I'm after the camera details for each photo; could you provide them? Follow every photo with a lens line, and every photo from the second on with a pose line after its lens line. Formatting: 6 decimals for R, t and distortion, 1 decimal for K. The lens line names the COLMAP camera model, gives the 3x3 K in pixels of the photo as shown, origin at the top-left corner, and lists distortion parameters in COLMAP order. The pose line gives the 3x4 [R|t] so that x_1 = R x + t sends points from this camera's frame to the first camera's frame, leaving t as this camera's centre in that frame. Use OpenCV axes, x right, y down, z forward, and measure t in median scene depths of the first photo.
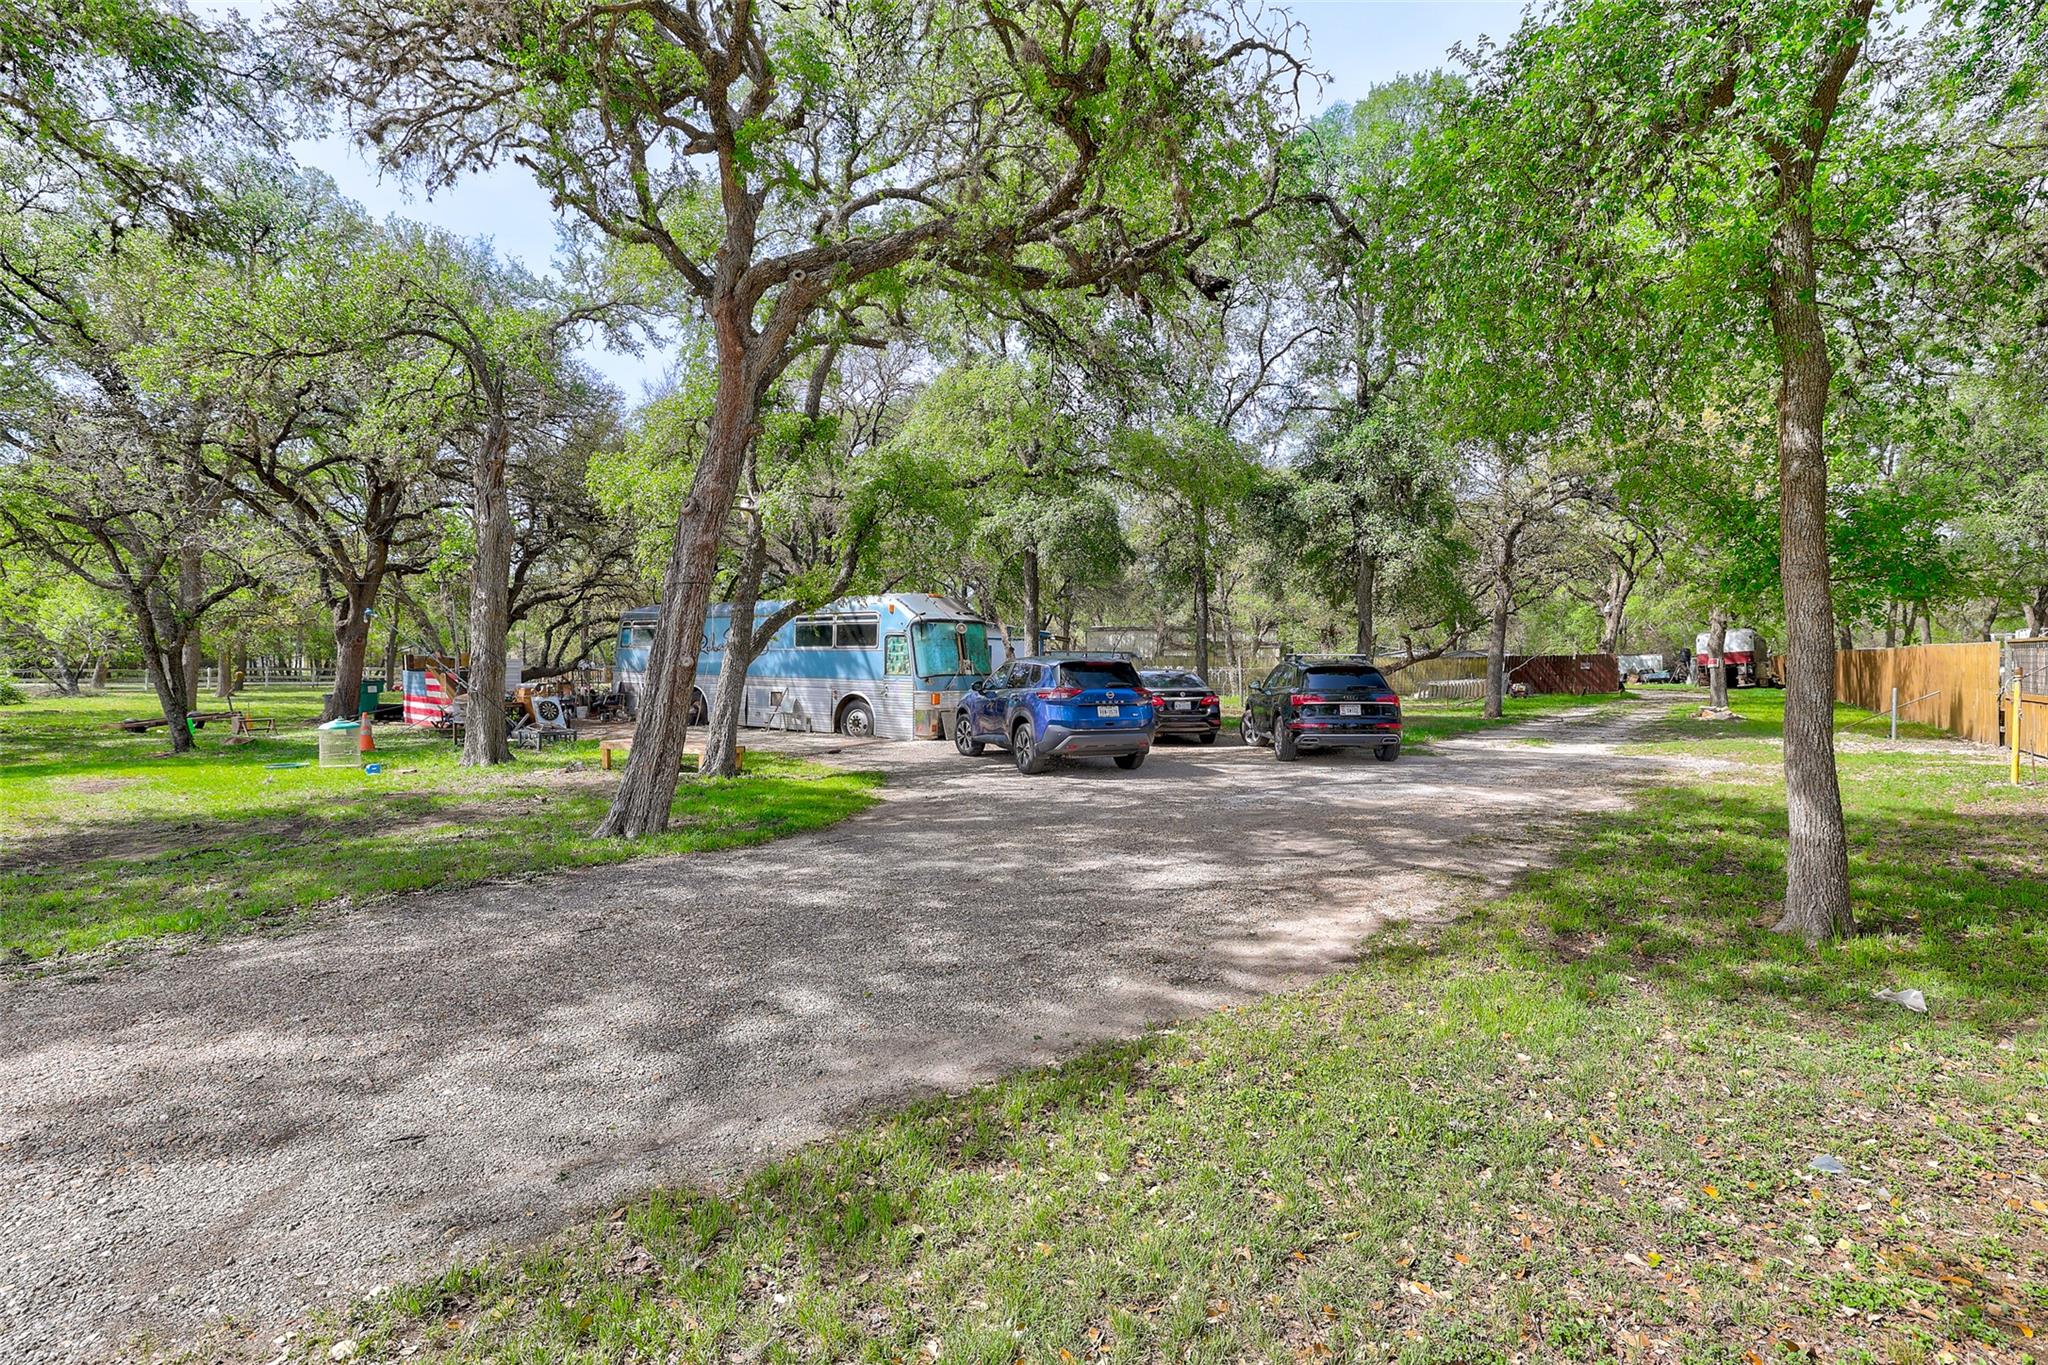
lens RADIAL K [[923.1, 0, 1019.2], [0, 923.1, 683.4], [0, 0, 1]] dist [-0.038270, -0.000335]
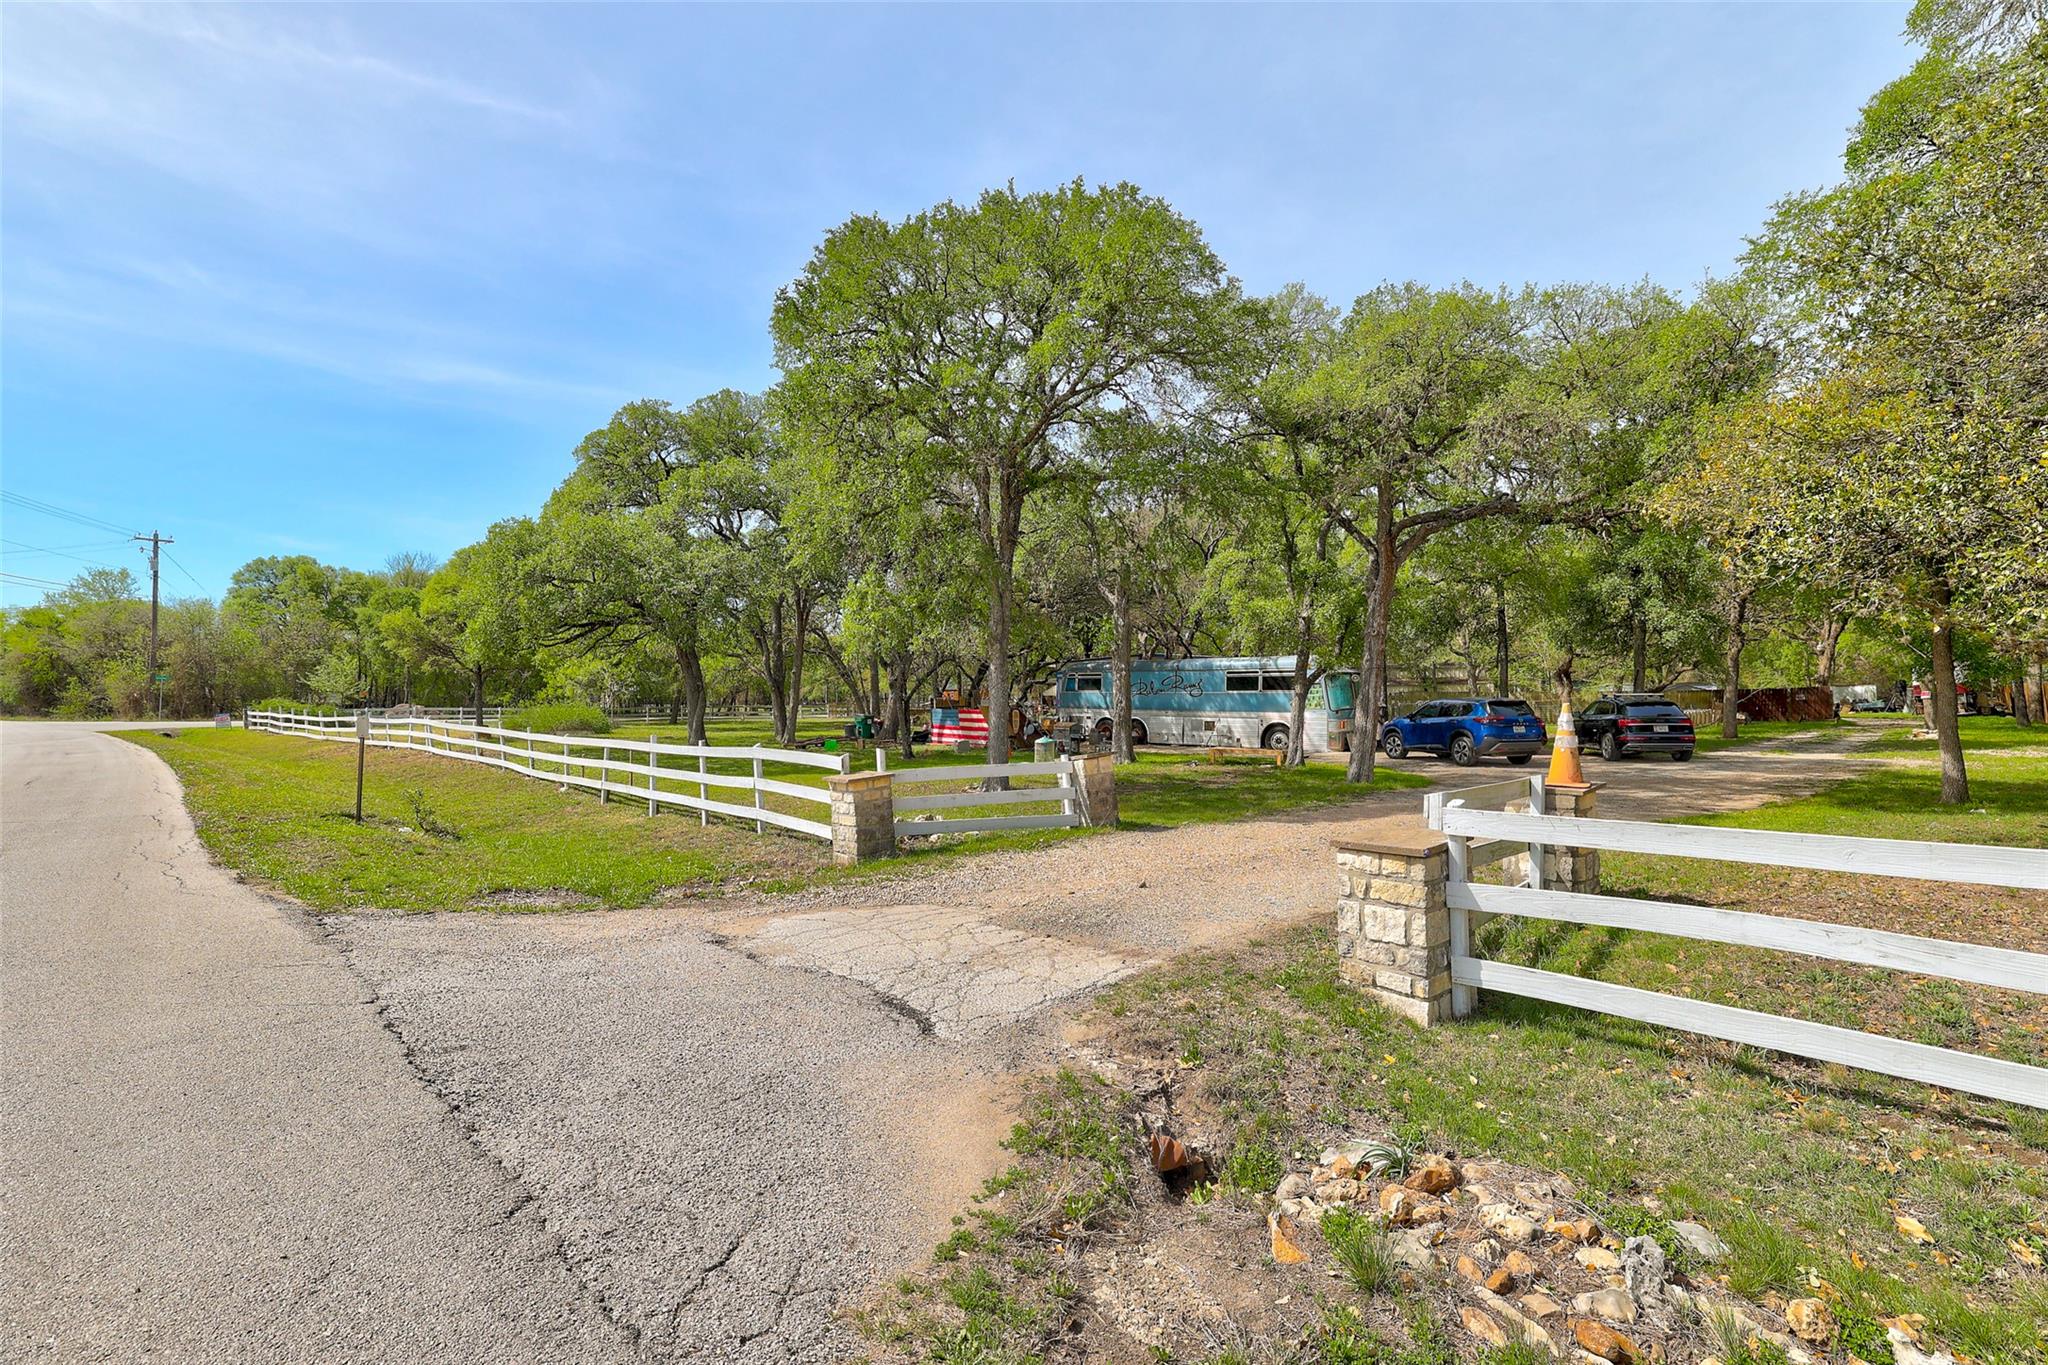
lens RADIAL K [[850.5, 0, 1029.1], [0, 850.5, 683.1], [0, 0, 1]] dist [-0.036094, 0.004187]
pose [[0.983371, -0.012634, -0.181169, -0.271602], [0.005118, 0.999109, -0.041897, 0.002691], [0.181537, 0.040273, 0.982559, -0.377757]]
